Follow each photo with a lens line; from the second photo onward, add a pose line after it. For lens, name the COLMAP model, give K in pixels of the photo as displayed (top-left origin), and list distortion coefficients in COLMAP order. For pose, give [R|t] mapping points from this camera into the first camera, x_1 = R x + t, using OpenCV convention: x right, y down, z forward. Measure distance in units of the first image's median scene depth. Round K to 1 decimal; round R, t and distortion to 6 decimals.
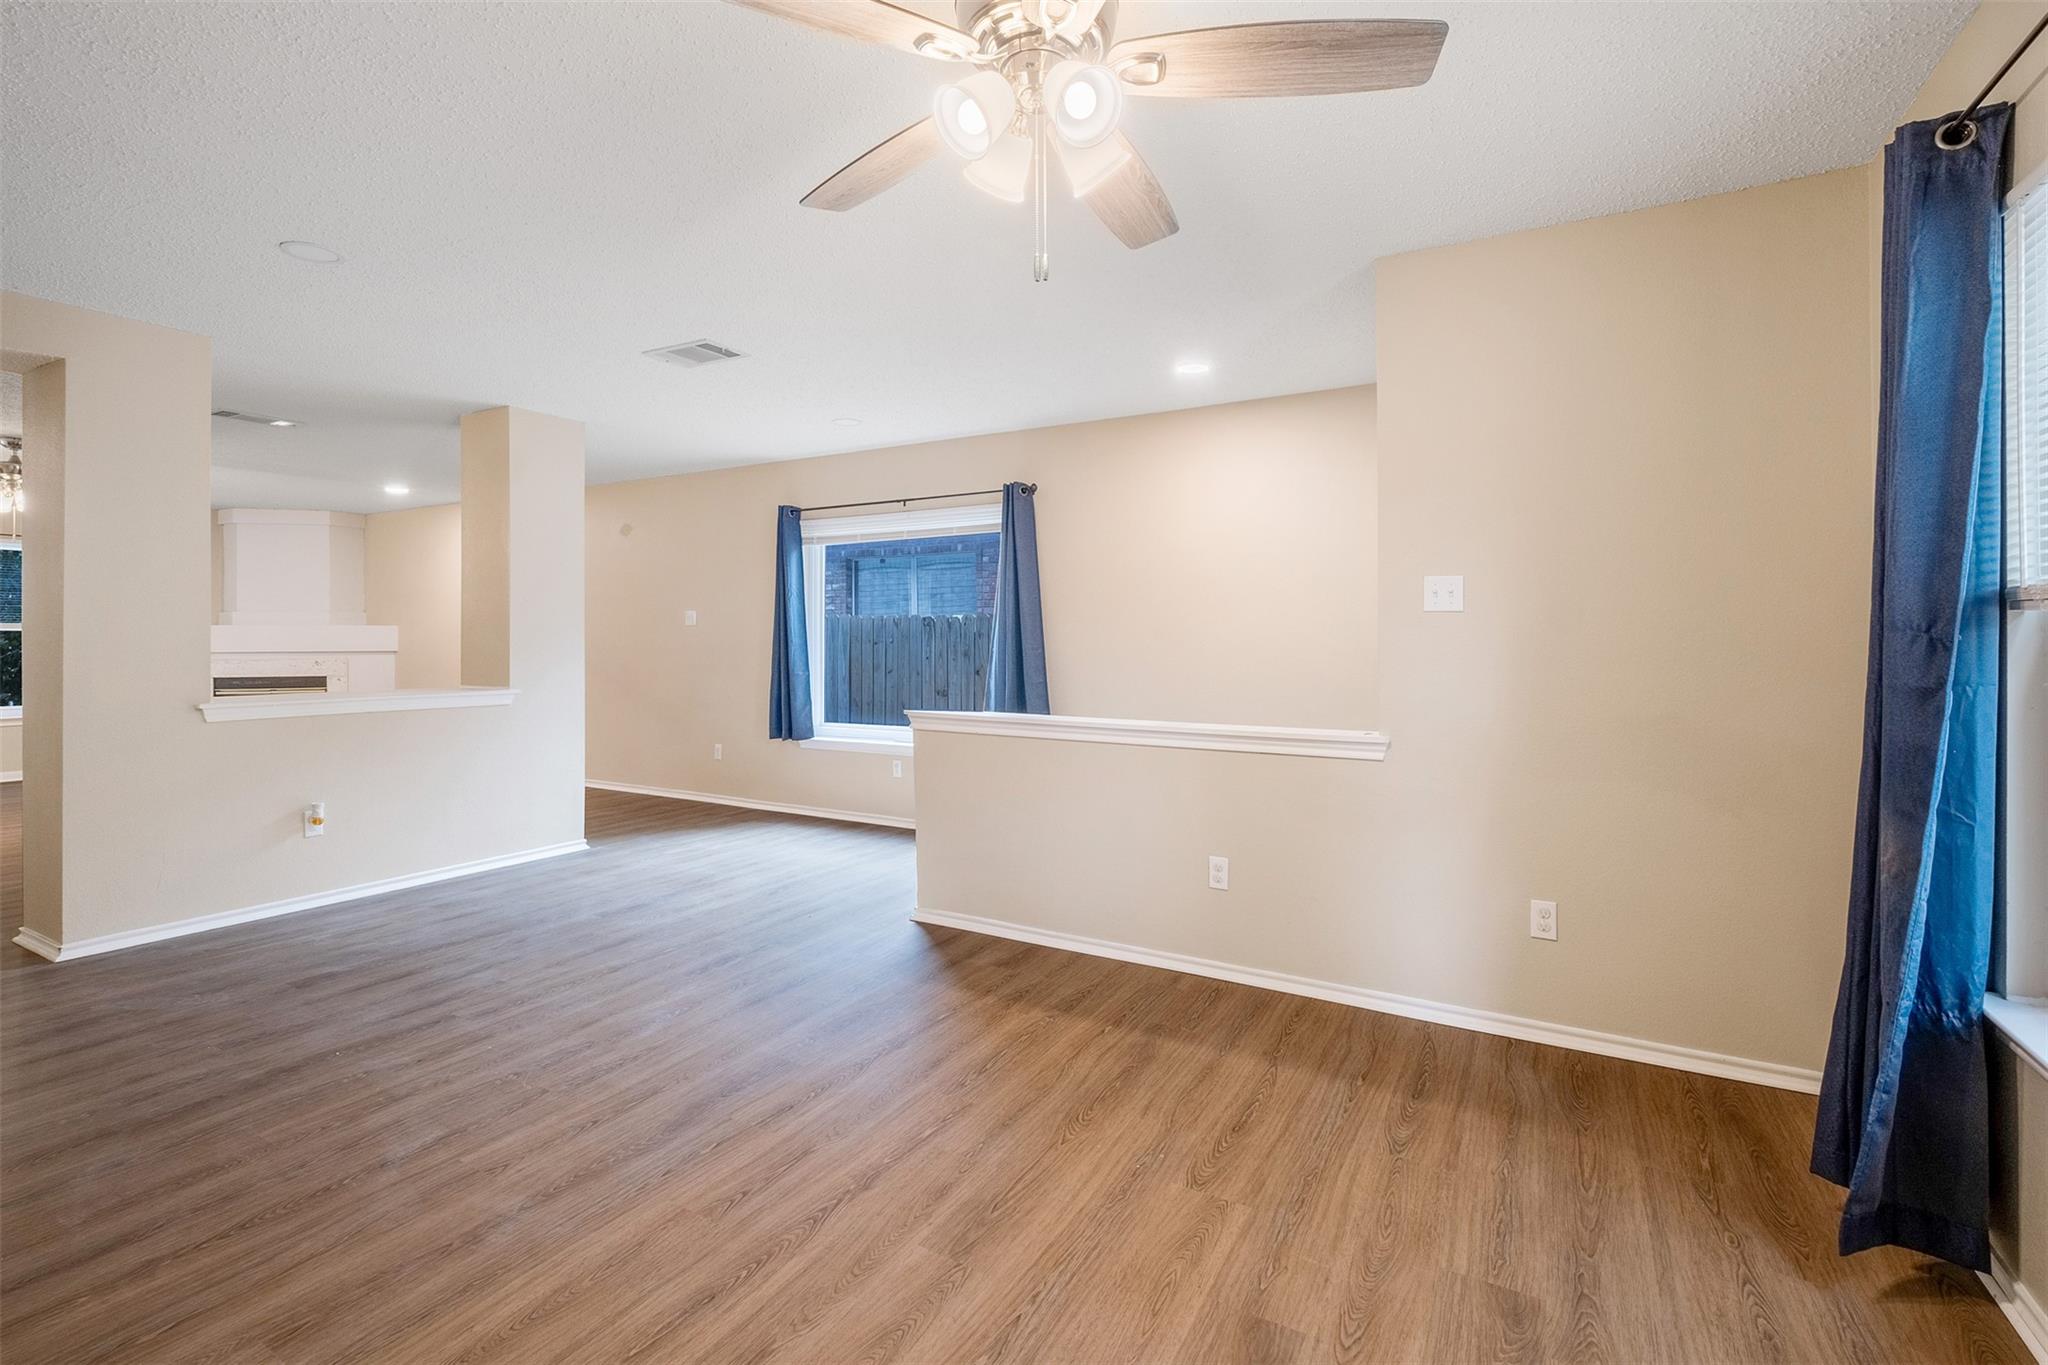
lens RADIAL K [[904.8, 0, 1034.6], [0, 904.8, 637.2], [0, 0, 1]] dist [0.002732, -0.005104]
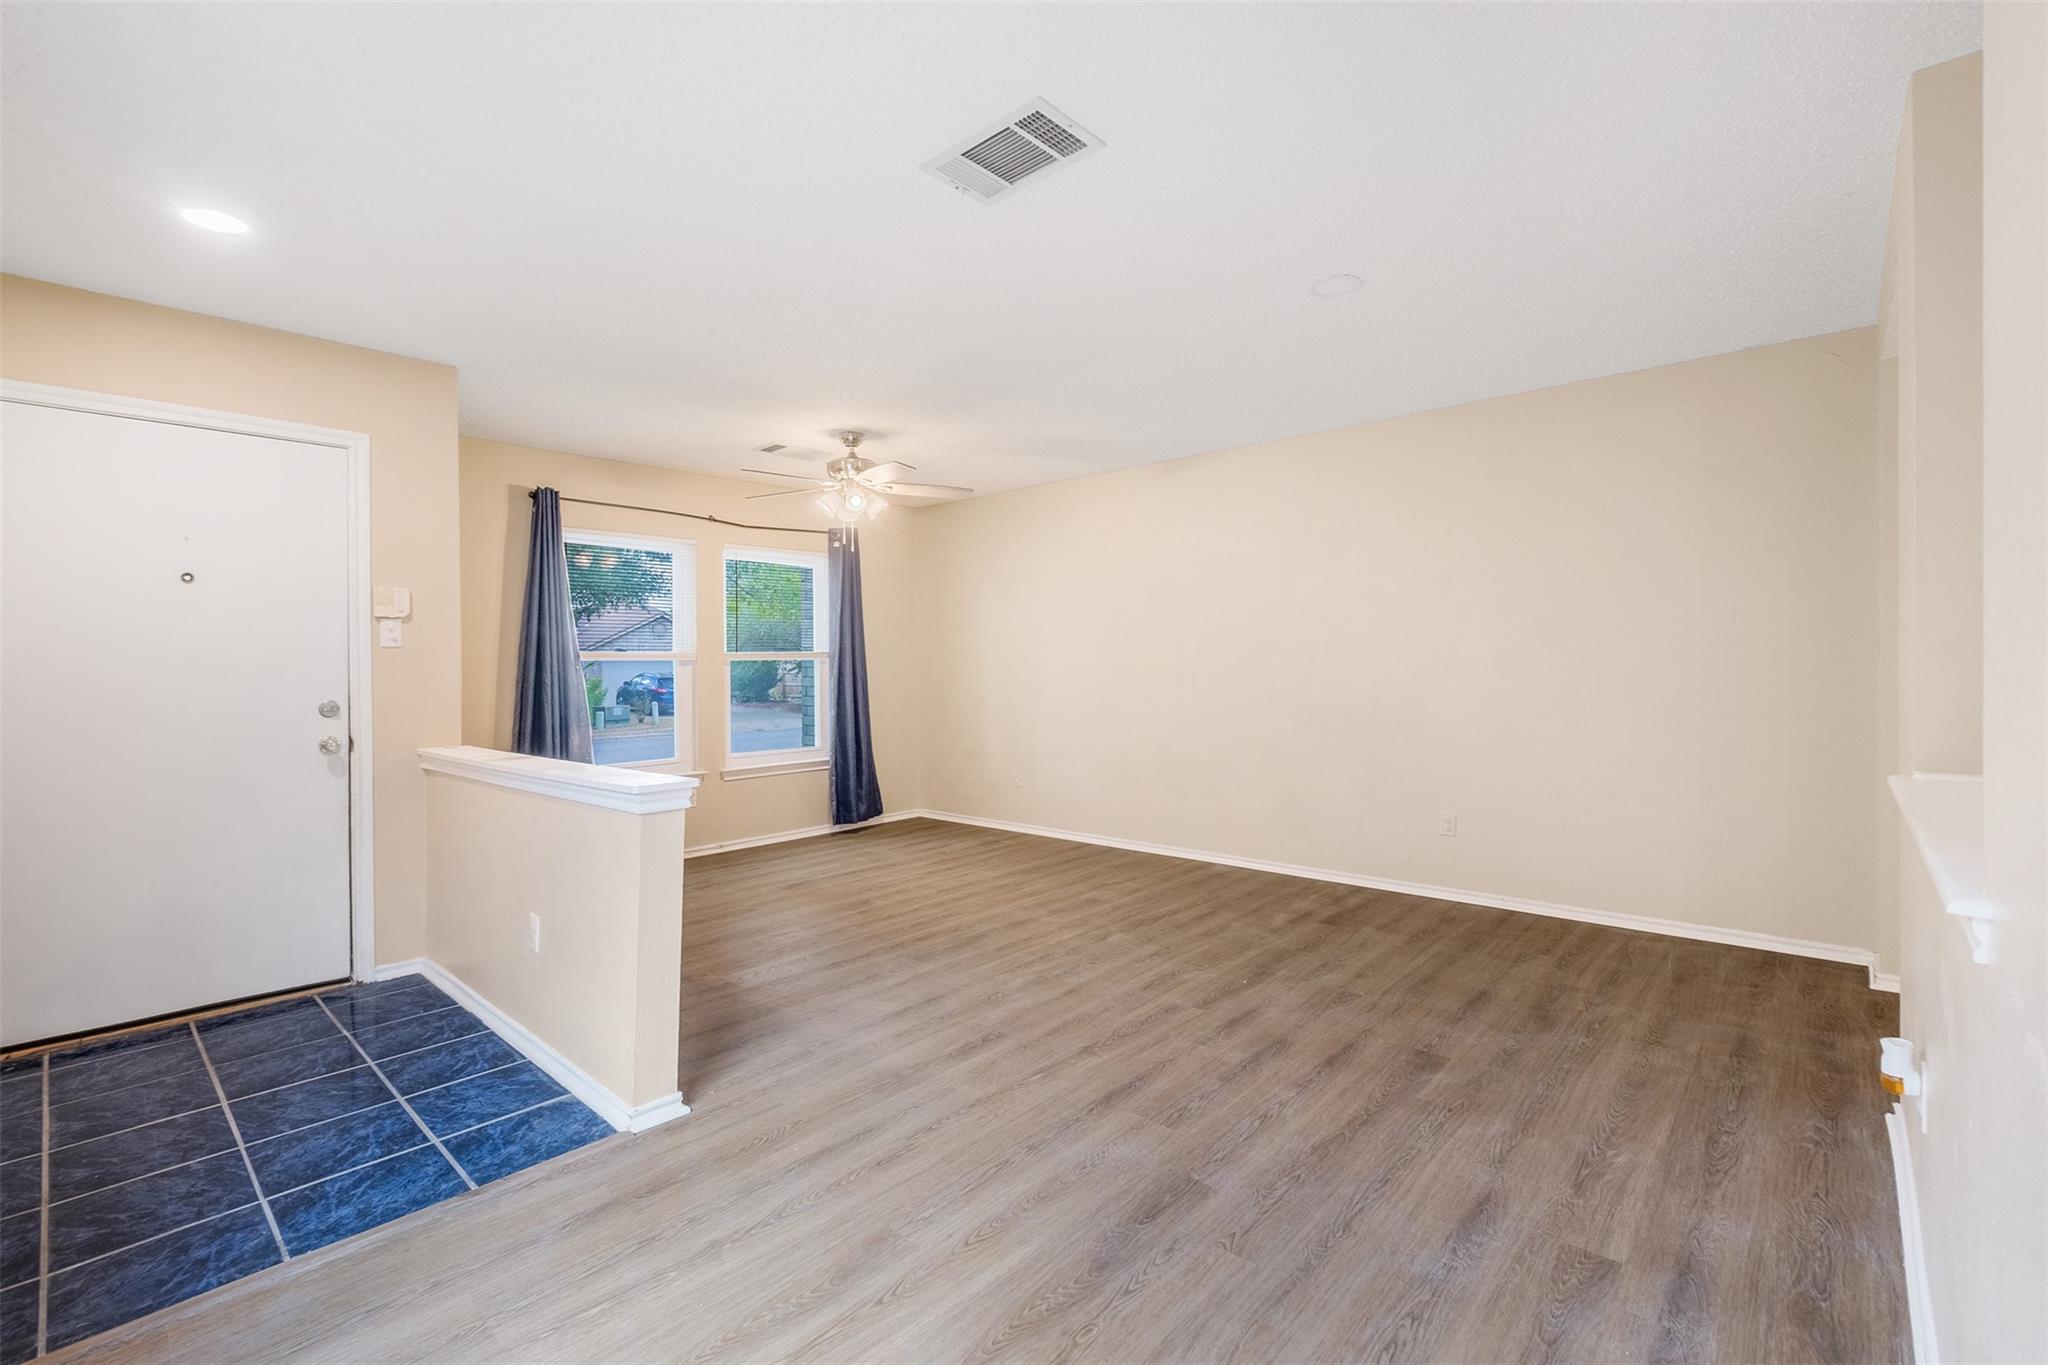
lens RADIAL K [[894.2, 0, 1023.1], [0, 894.2, 671.5], [0, 0, 1]] dist [0.003247, -0.005118]
pose [[-0.973721, 0.008237, 0.227596, -0.712675], [0.009924, 0.999931, 0.006270, 0.005854], [-0.227529, 0.008363, -0.973735, 2.176151]]
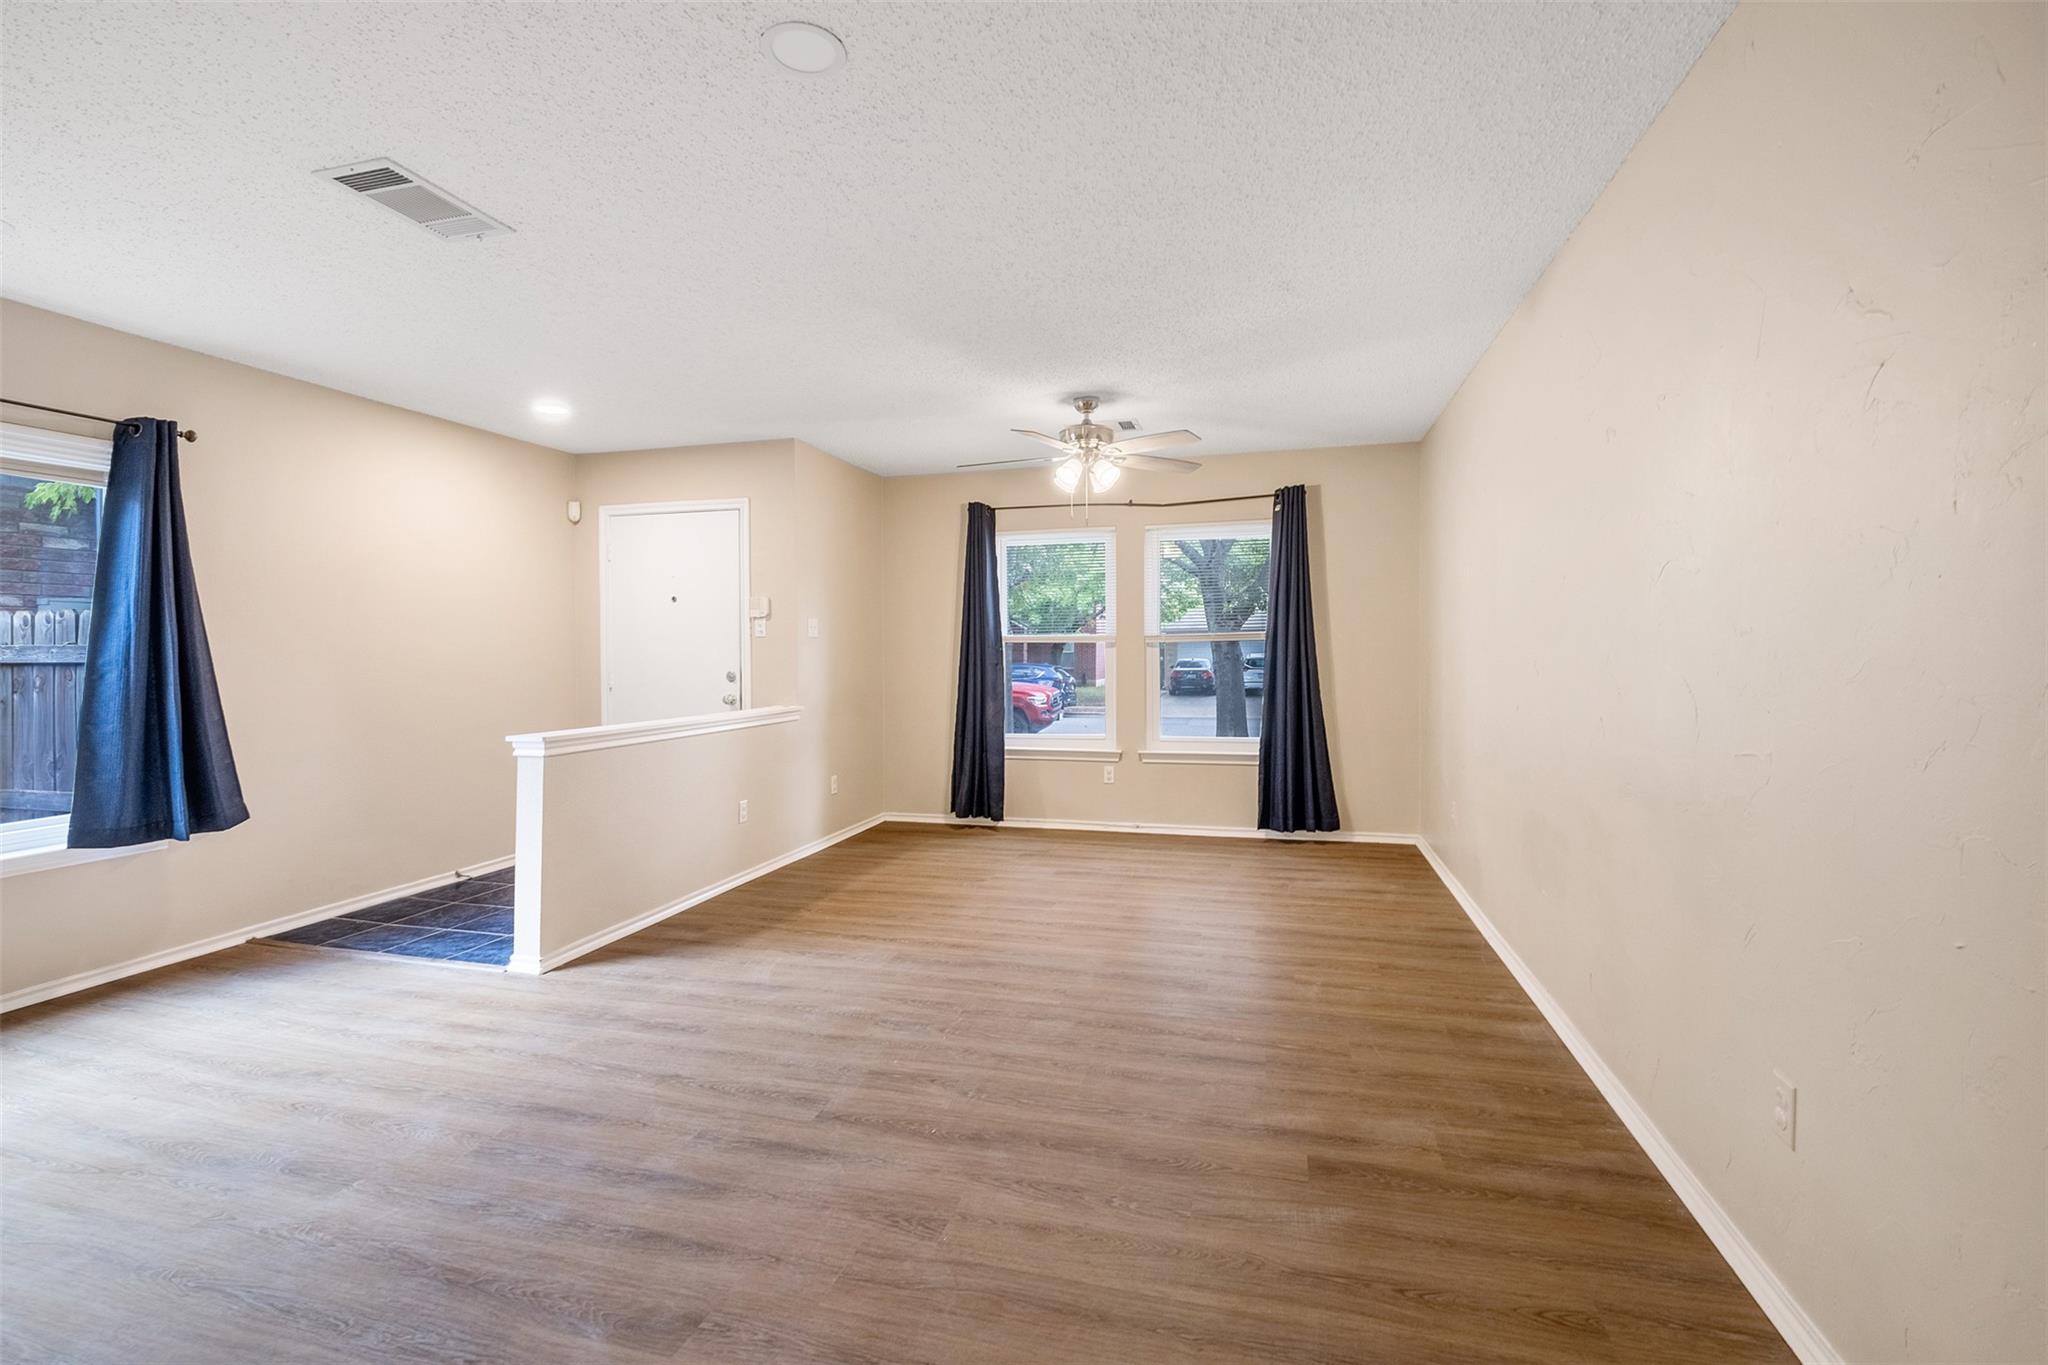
lens RADIAL K [[883.2, 0, 1023.8], [0, 883.2, 660.2], [0, 0, 1]] dist [0.009775, -0.011842]
pose [[-0.238776, -0.010694, 0.971016, -1.515236], [0.006860, 0.999896, 0.012699, -0.000573], [-0.971050, 0.009694, -0.238678, 1.047896]]
